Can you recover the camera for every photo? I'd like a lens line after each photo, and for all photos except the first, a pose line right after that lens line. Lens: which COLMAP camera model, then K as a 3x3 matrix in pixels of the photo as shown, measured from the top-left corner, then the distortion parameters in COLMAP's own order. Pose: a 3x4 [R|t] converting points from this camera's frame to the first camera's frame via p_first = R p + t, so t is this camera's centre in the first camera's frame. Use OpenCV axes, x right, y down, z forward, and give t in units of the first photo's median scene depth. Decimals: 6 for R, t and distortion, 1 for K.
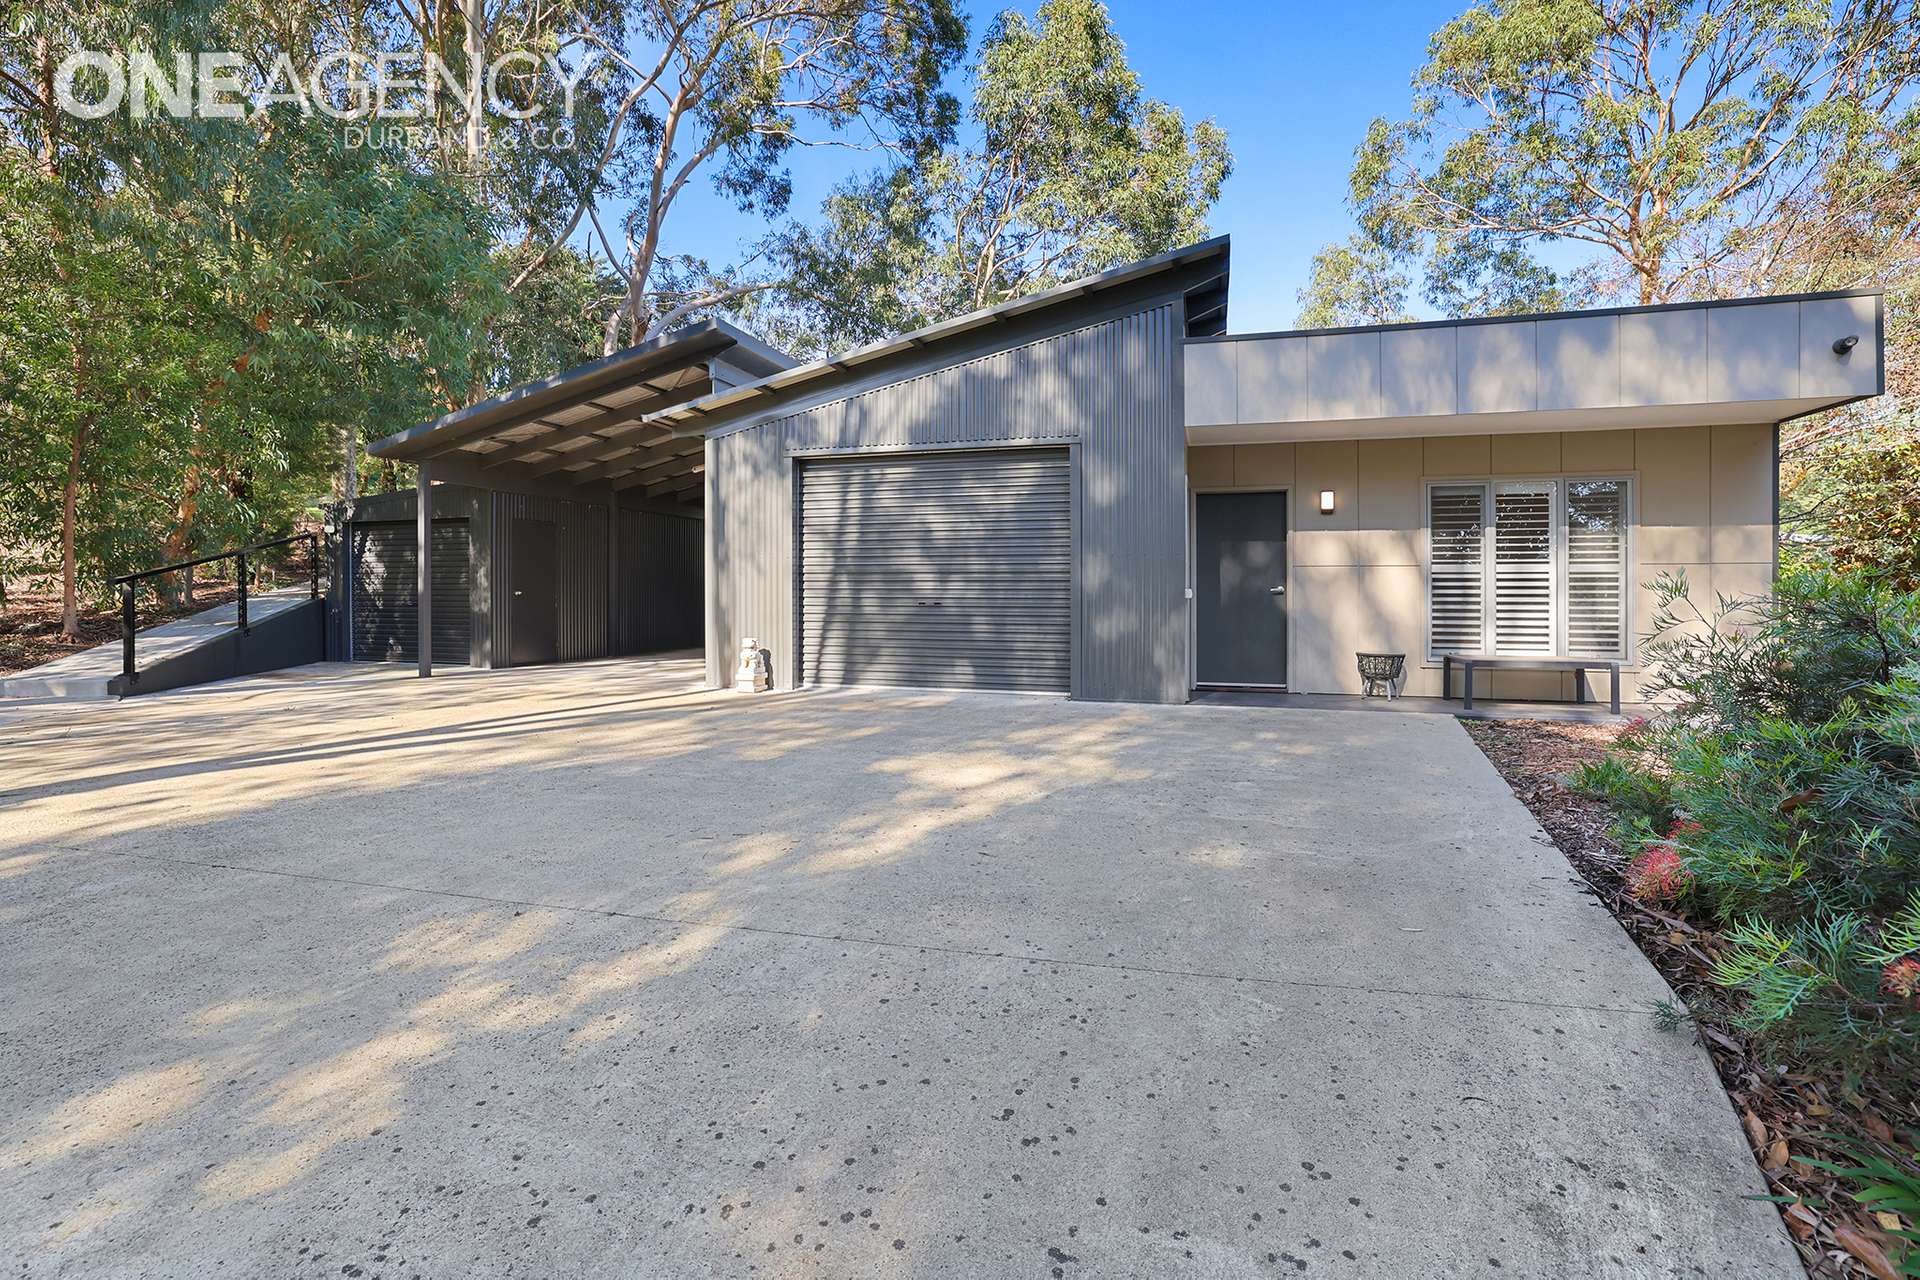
lens RADIAL K [[833.0, 0, 960.3], [0, 833.0, 575.9], [0, 0, 1]] dist [-0.034661, 0.000120]
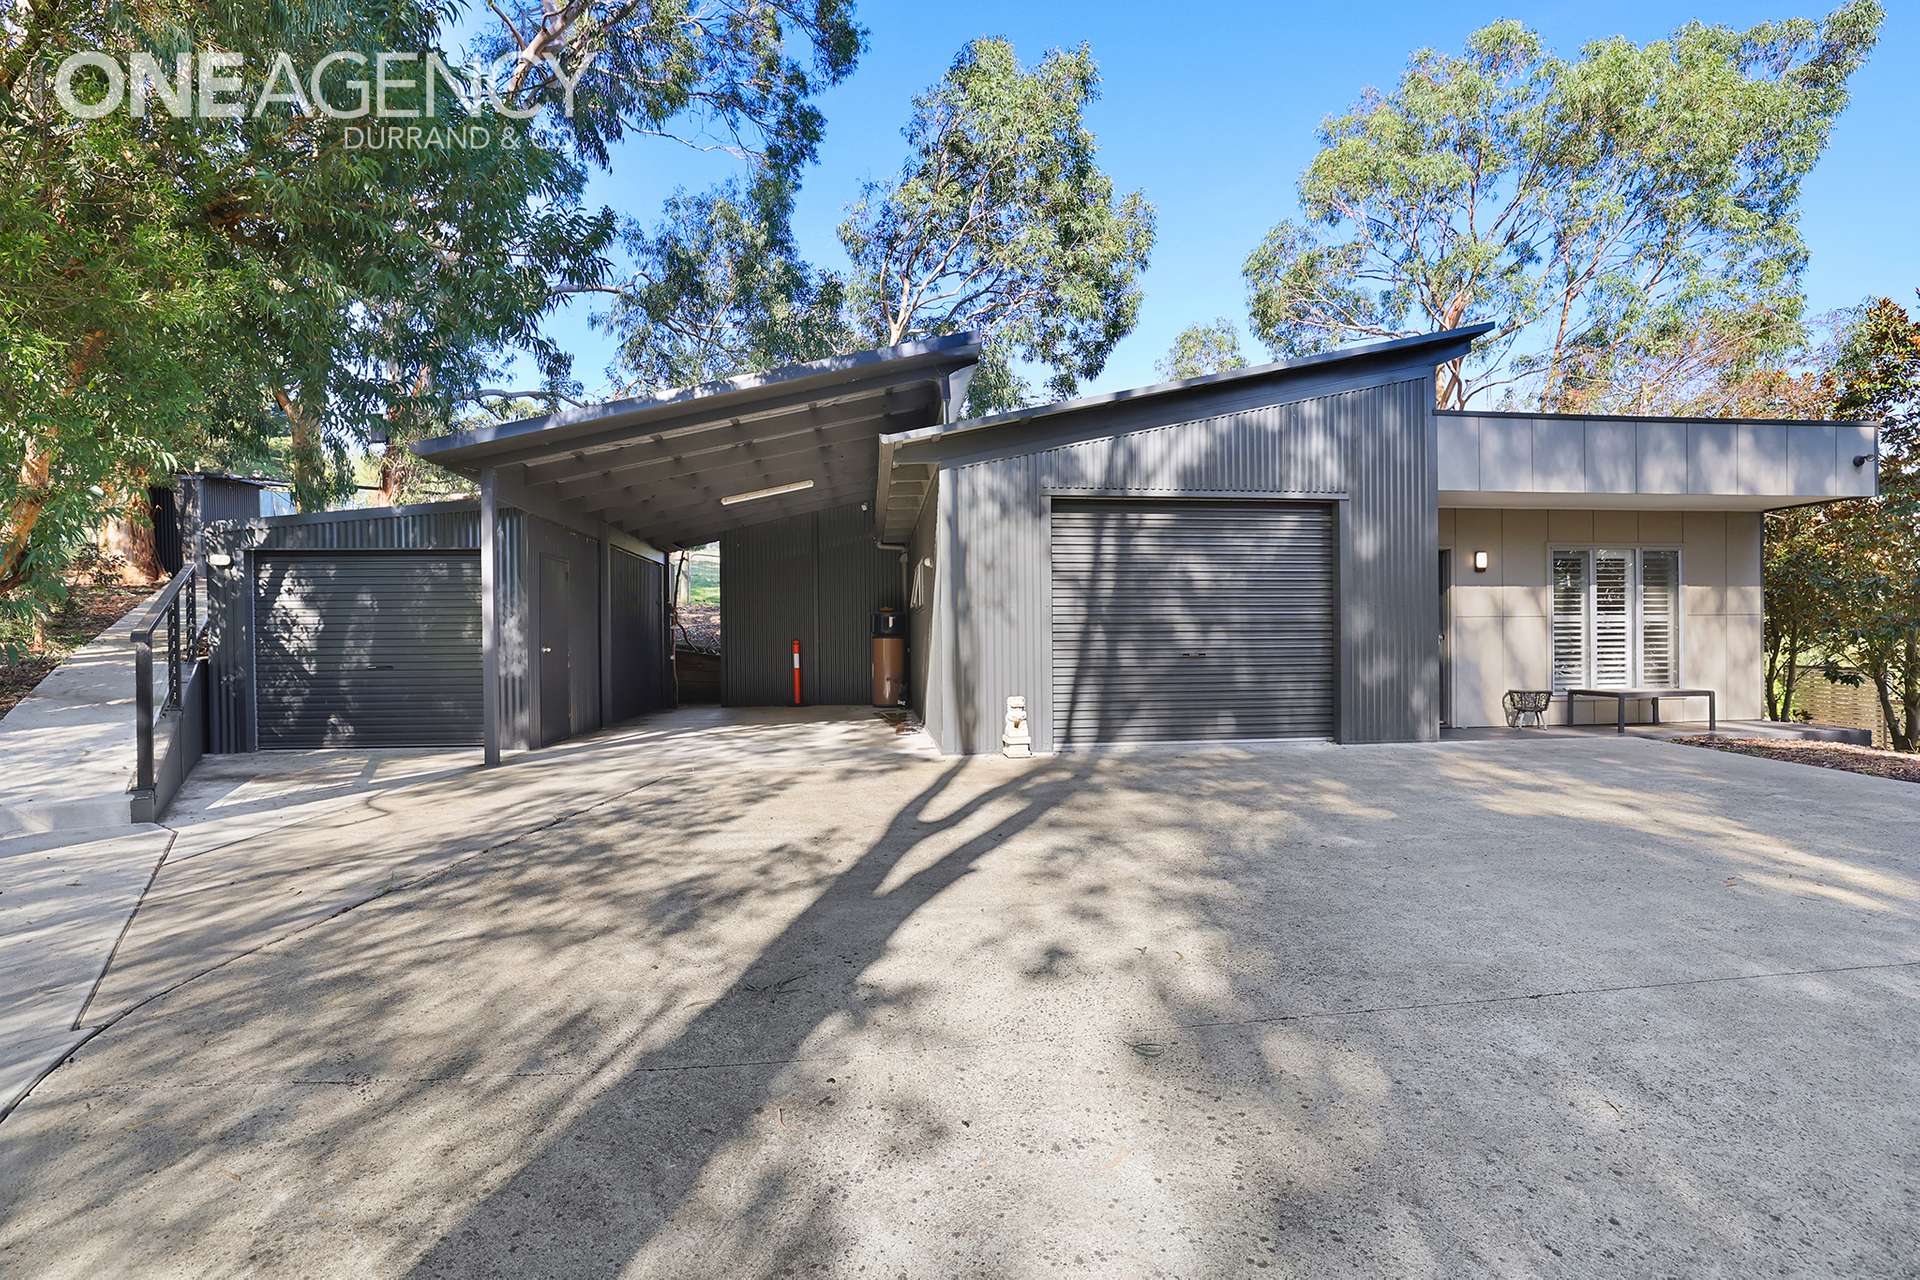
lens RADIAL K [[854.8, 0, 948.2], [0, 854.8, 626.0], [0, 0, 1]] dist [-0.047539, 0.019673]
pose [[0.928684, -0.002937, 0.370859, -0.675476], [0.002314, 0.999995, 0.002125, -0.003117], [-0.370864, -0.001115, 0.928687, 0.181063]]
